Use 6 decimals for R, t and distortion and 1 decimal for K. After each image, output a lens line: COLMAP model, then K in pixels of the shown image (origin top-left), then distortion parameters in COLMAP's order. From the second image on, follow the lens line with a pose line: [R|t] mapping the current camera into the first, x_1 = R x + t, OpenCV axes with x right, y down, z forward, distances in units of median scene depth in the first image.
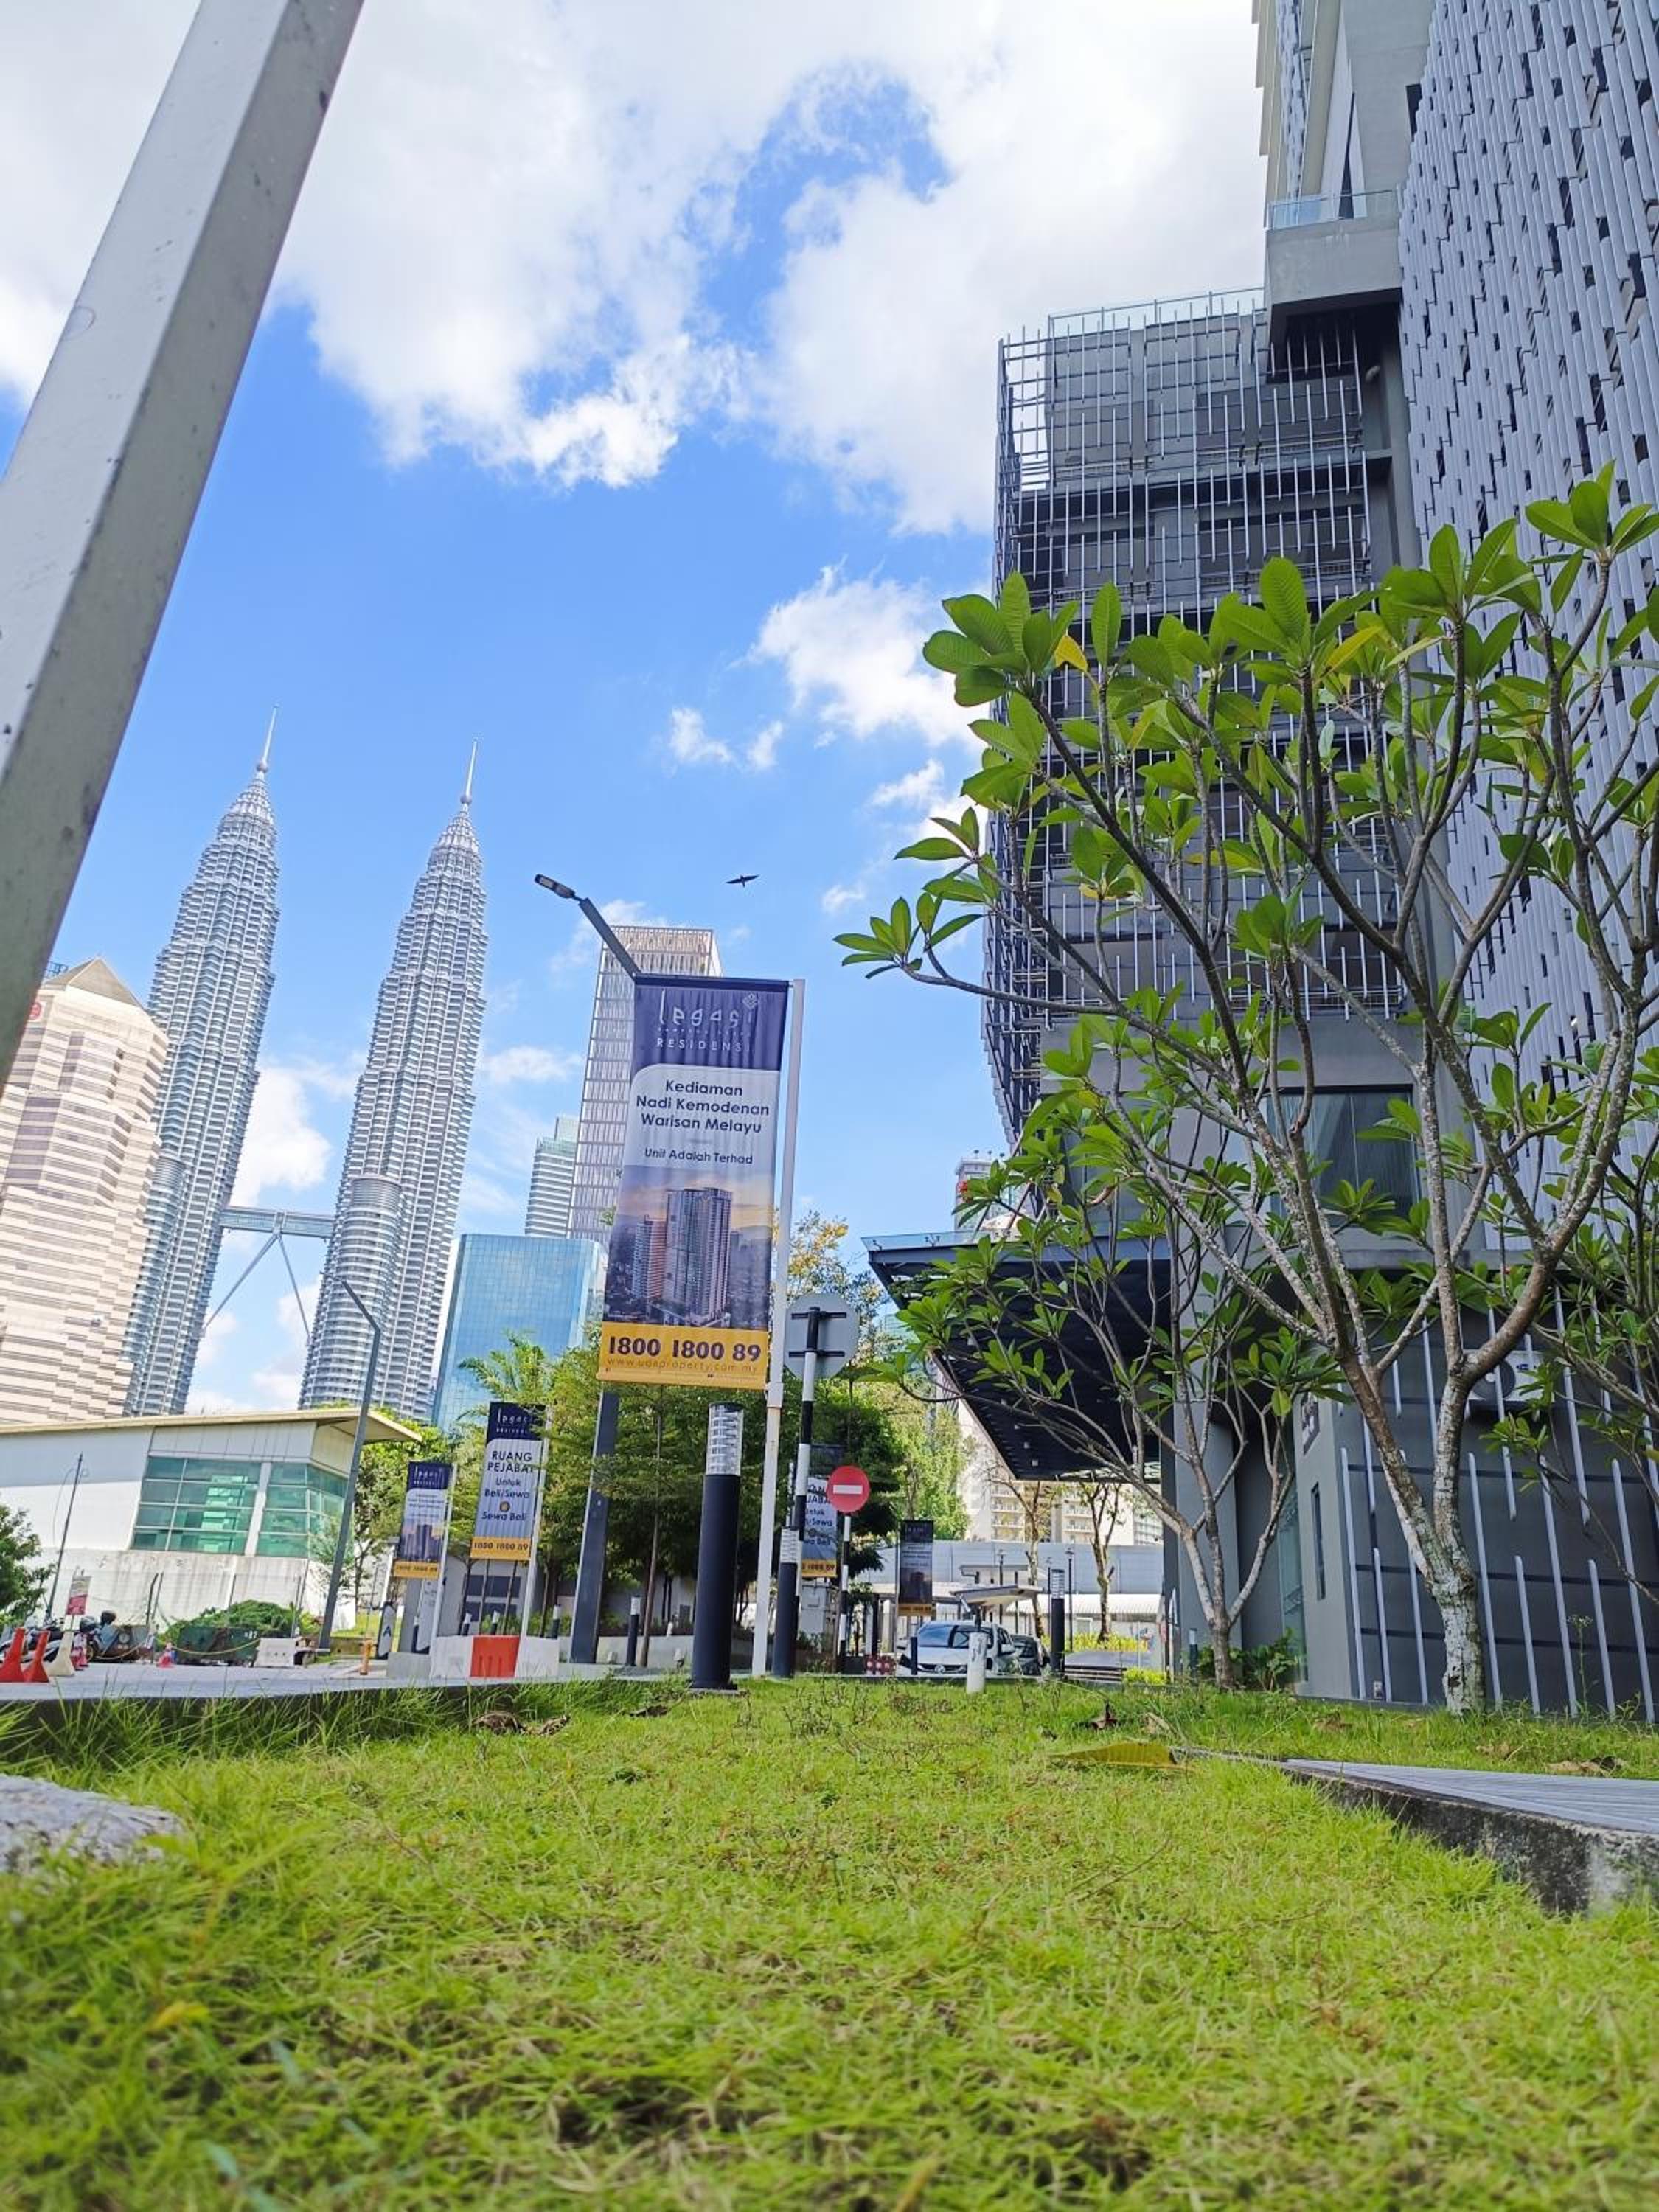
lens RADIAL K [[1485.4, 0, 829.5], [0, 1485.4, 1106.0], [0, 0, 1]] dist [0.067200, -0.024523]
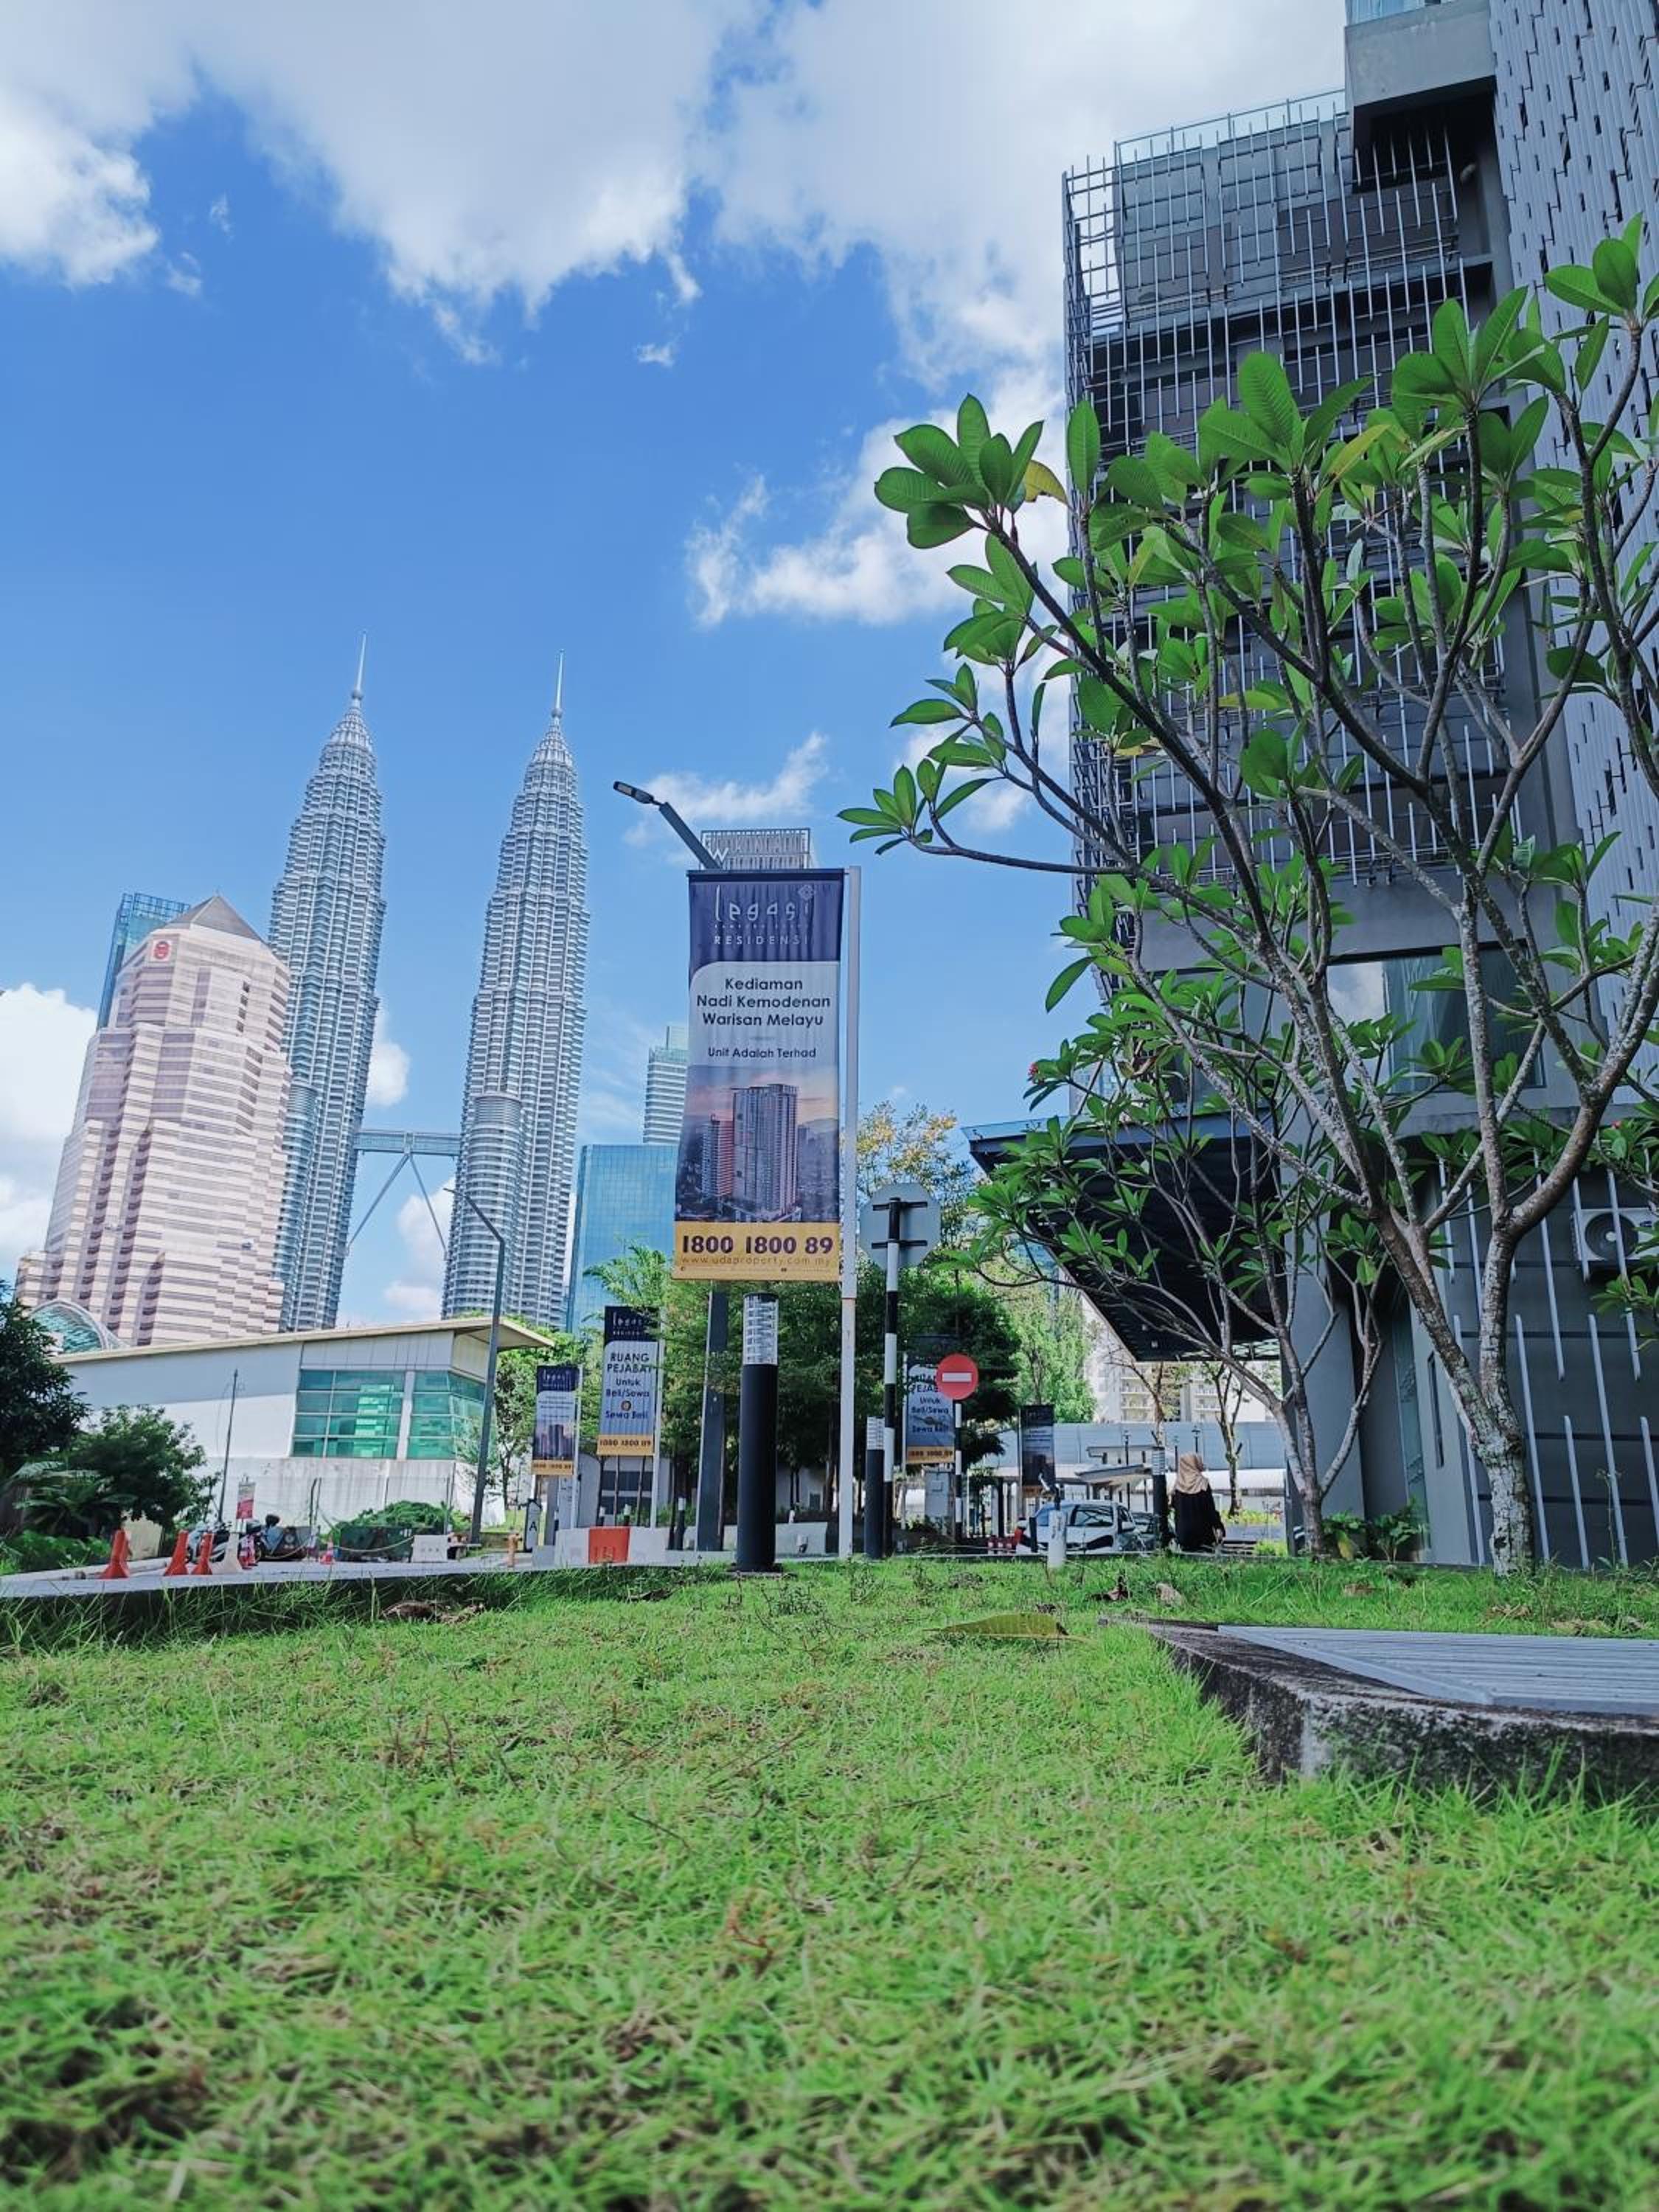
lens RADIAL K [[1485.4, 0, 829.5], [0, 1485.4, 1106.0], [0, 0, 1]] dist [0.067200, -0.024523]
pose [[0.995775, -0.051950, -0.075719, 0.009383], [0.057066, 0.996117, 0.067048, 0.001628], [0.071942, -0.071085, 0.994872, 0.003660]]
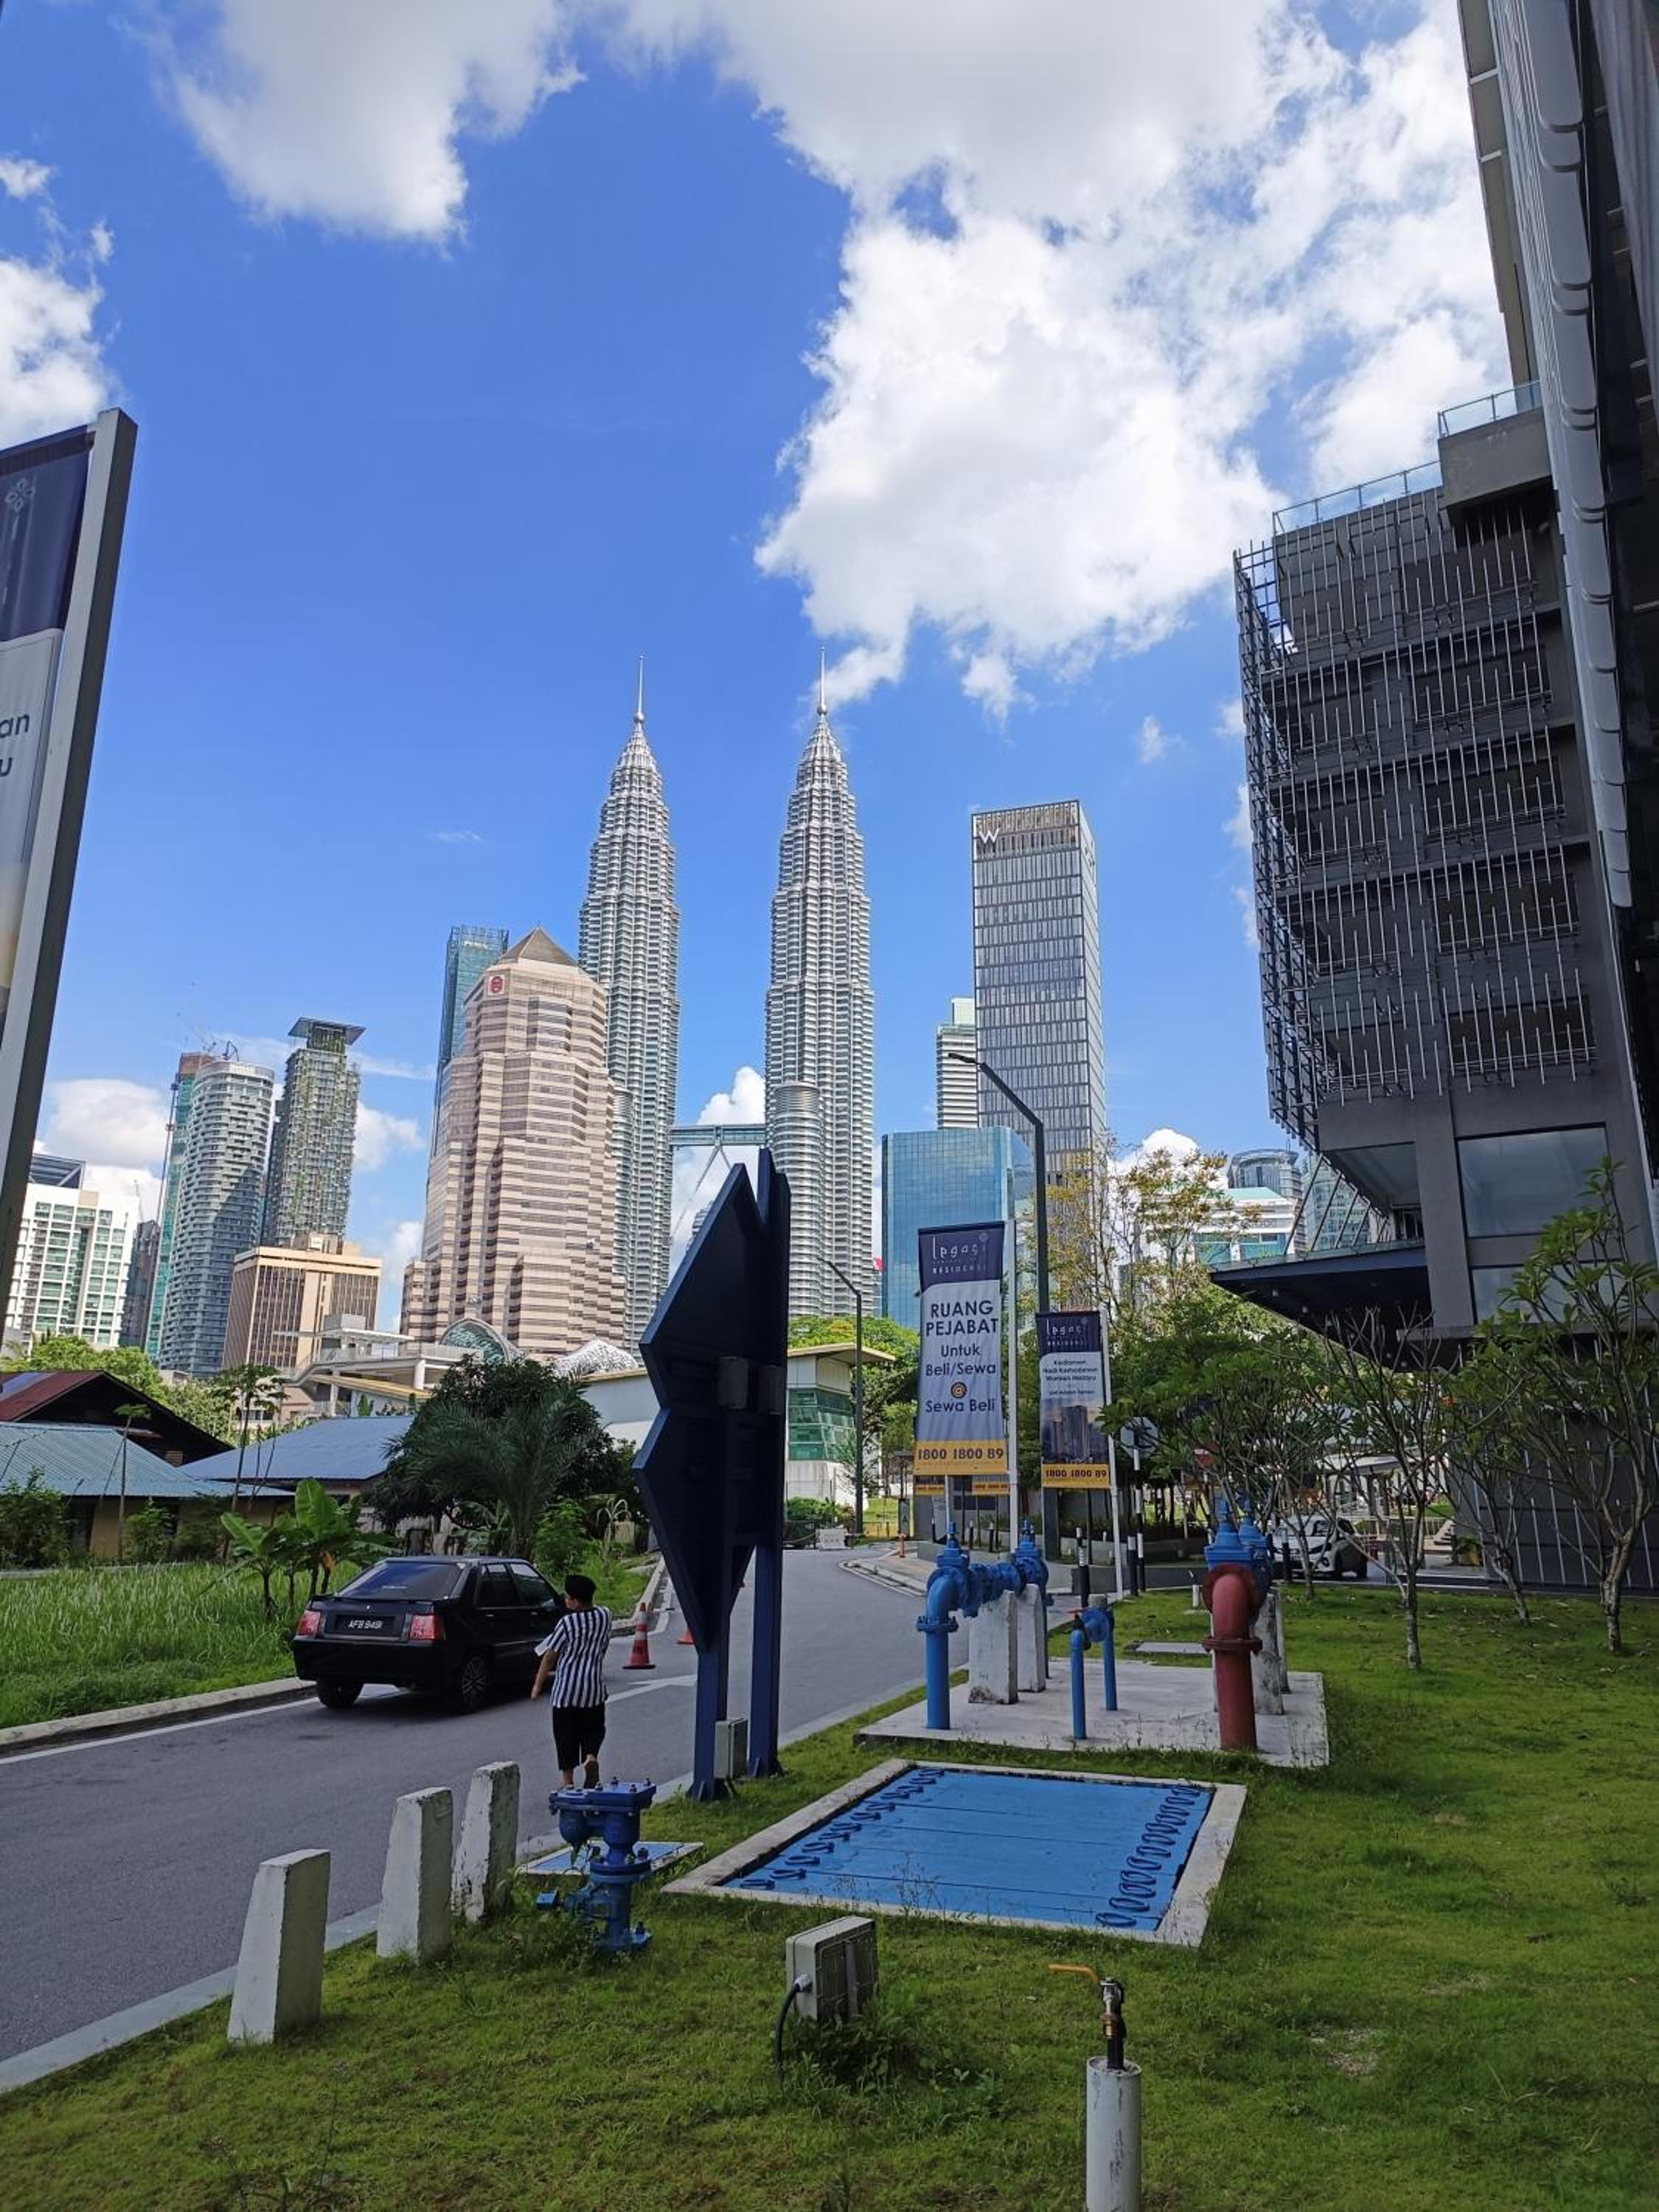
lens RADIAL K [[1485.4, 0, 829.5], [0, 1485.4, 1106.0], [0, 0, 1]] dist [0.067200, -0.024523]
pose [[0.955377, -0.125204, -0.267543, 0.077677], [0.149330, 0.986182, 0.071738, -0.208206], [0.254864, -0.108489, 0.960872, -0.444158]]
